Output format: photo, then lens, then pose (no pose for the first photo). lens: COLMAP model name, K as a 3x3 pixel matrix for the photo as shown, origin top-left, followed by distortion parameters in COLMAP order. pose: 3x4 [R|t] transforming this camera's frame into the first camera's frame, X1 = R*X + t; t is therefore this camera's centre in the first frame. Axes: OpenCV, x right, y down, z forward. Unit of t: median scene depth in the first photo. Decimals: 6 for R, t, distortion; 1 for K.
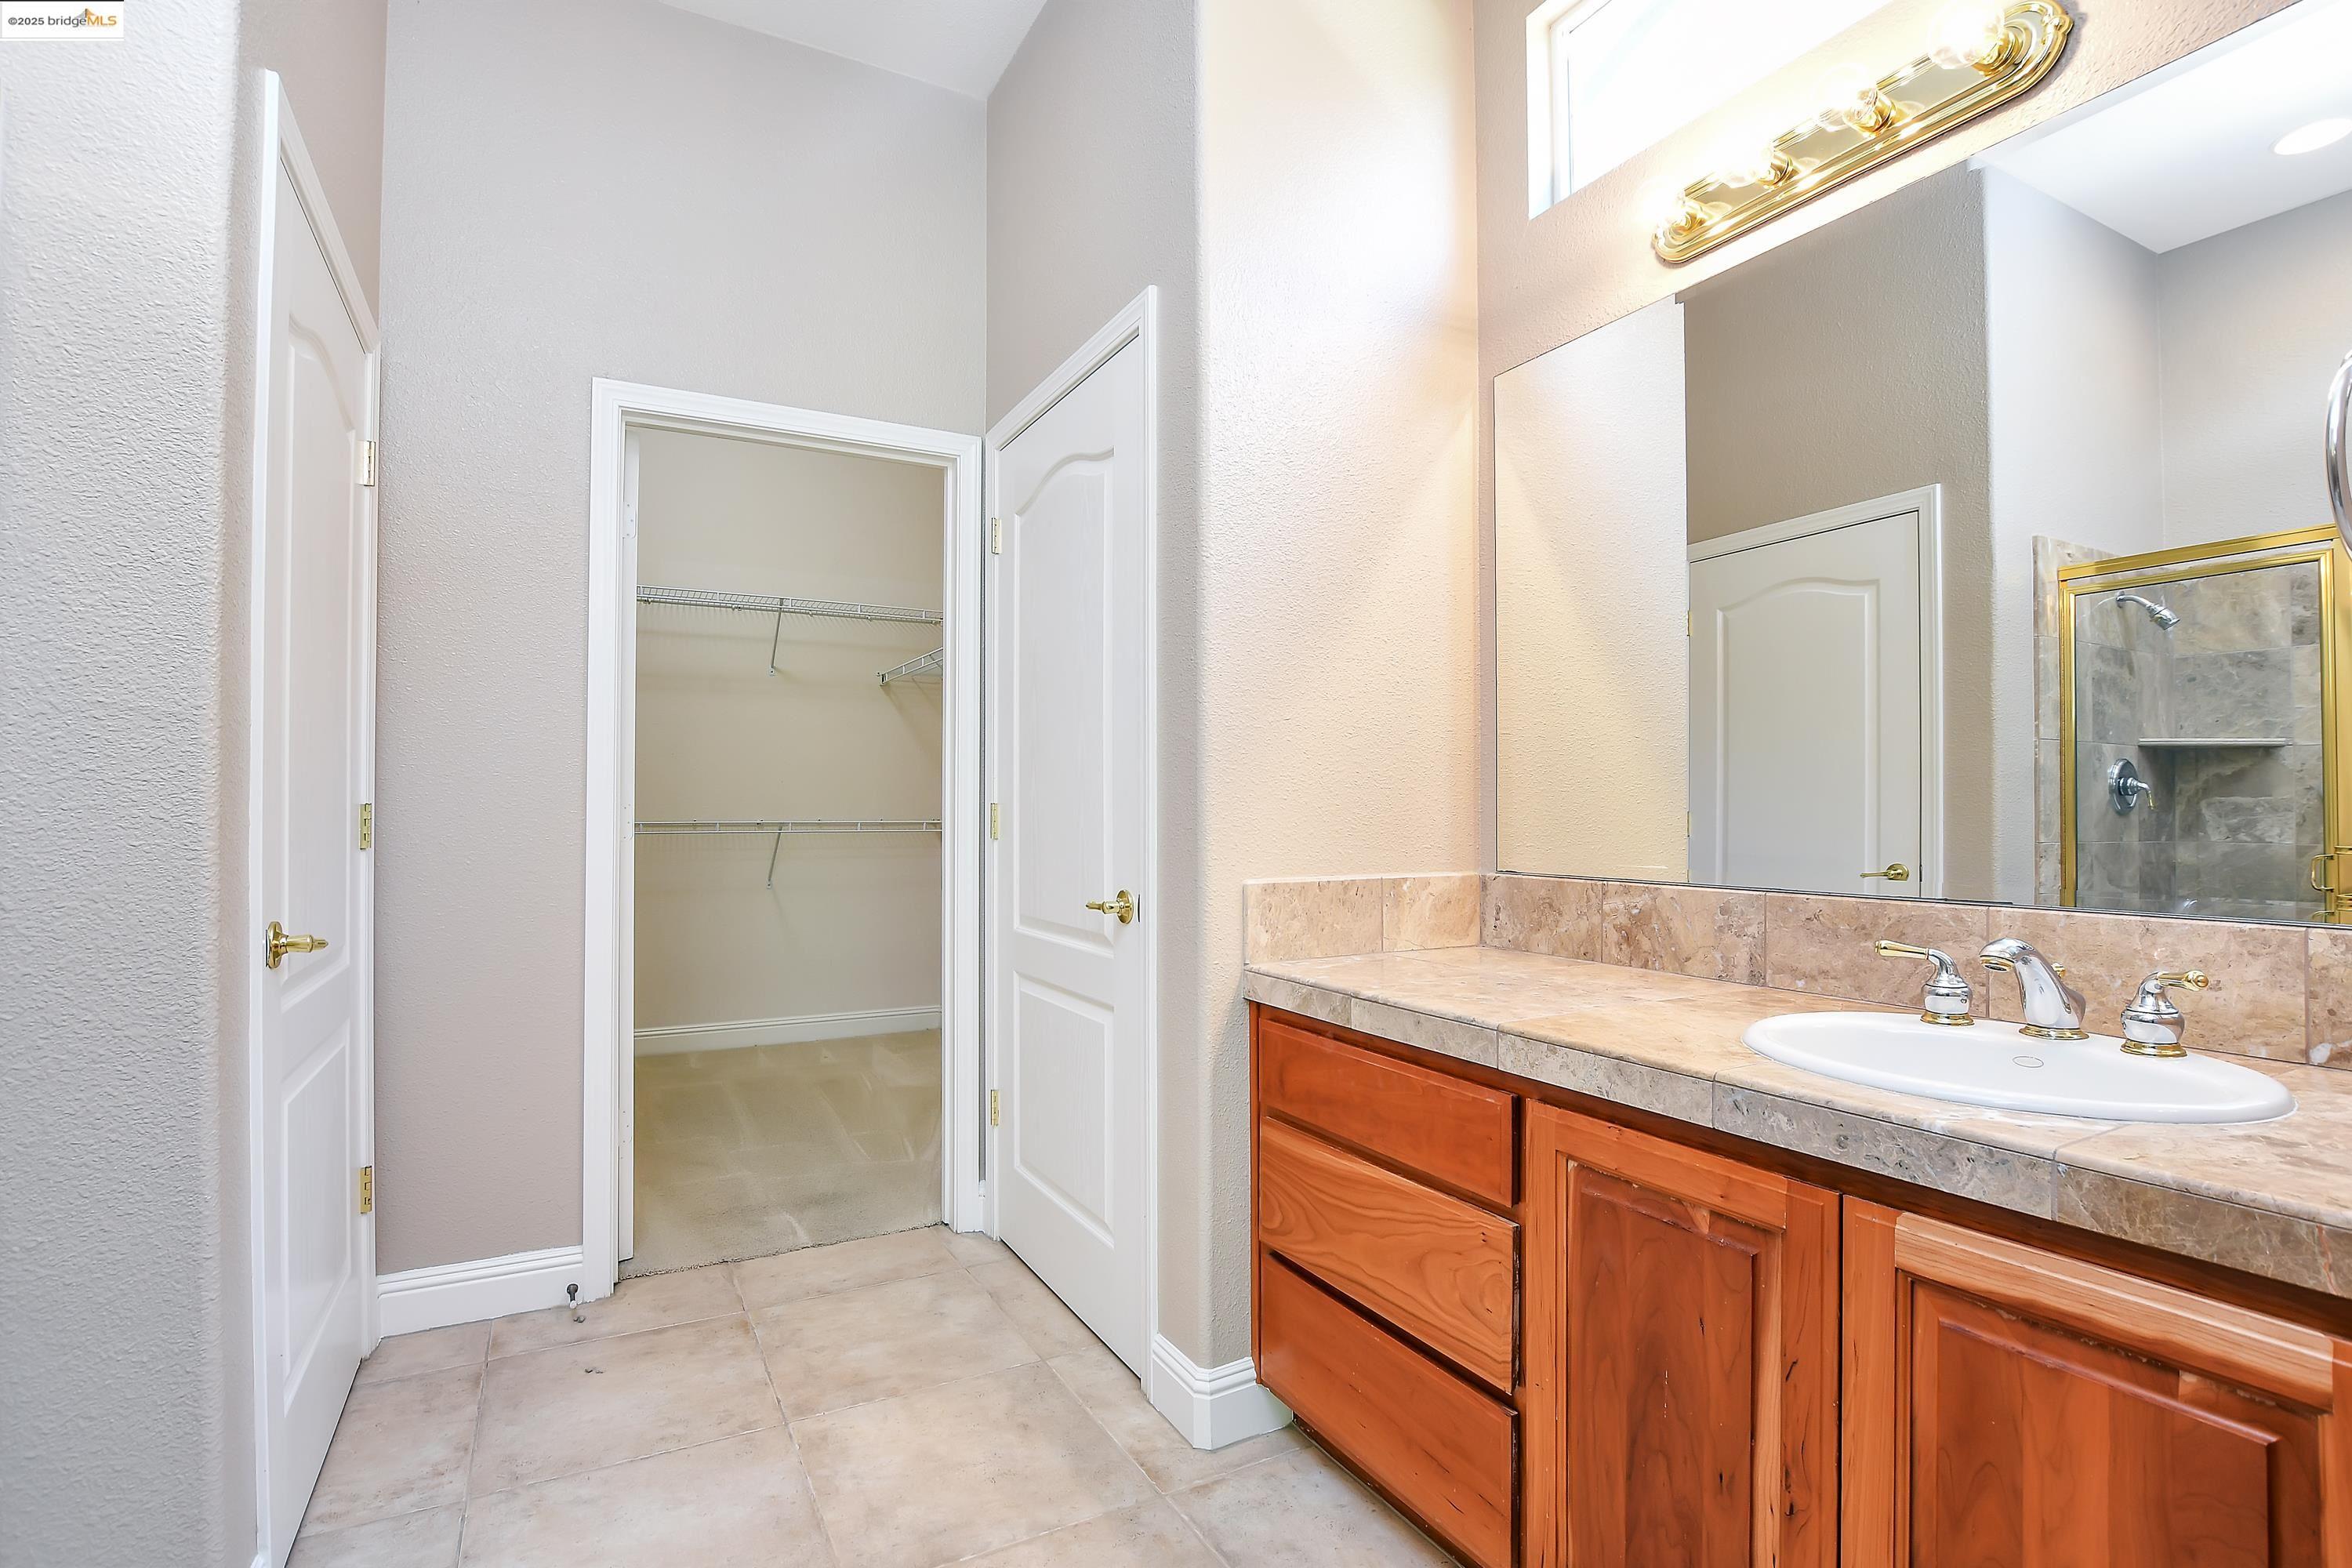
lens RADIAL K [[1112.8, 0, 1176.6], [0, 1112.8, 799.3], [0, 0, 1]] dist [-0.020989, 0.000566]
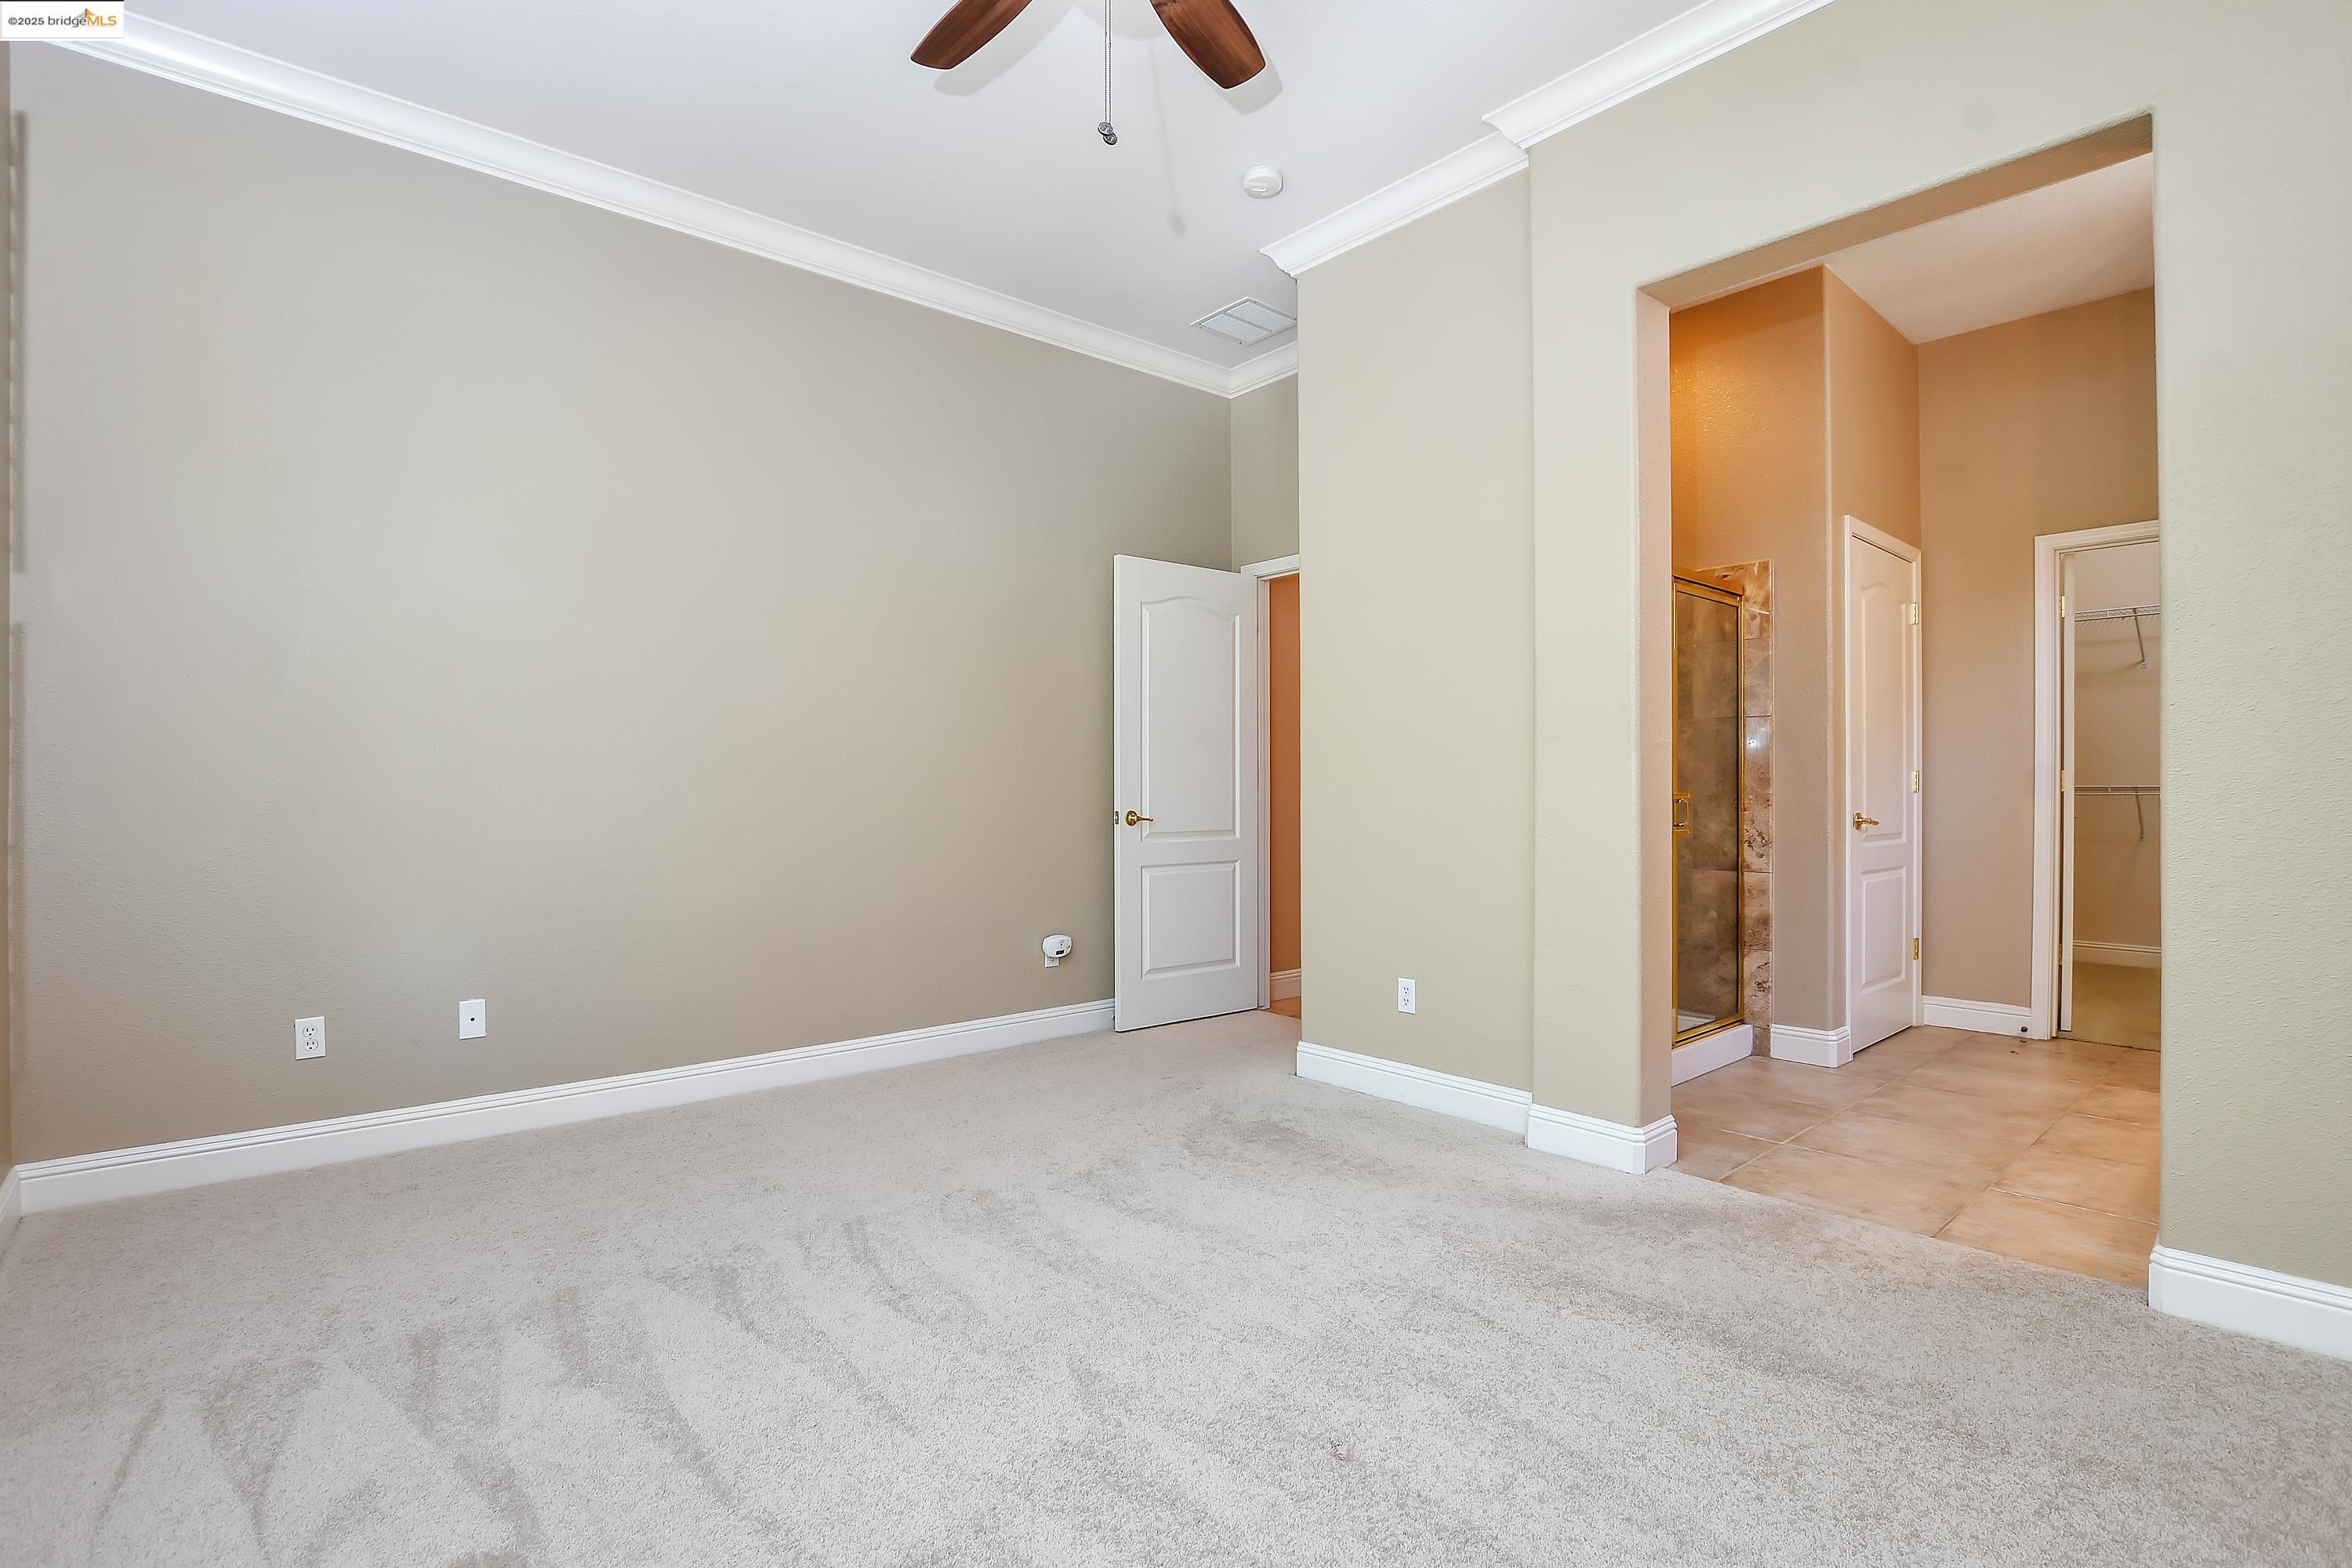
lens RADIAL K [[1112.8, 0, 1179.2], [0, 1112.8, 782.6], [0, 0, 1]] dist [-0.020989, 0.000566]
pose [[0.200150, 0.010850, -0.979705, 1.082300], [0.002585, 0.999929, 0.011602, 0.003050], [0.979762, -0.004855, 0.200108, -0.846178]]
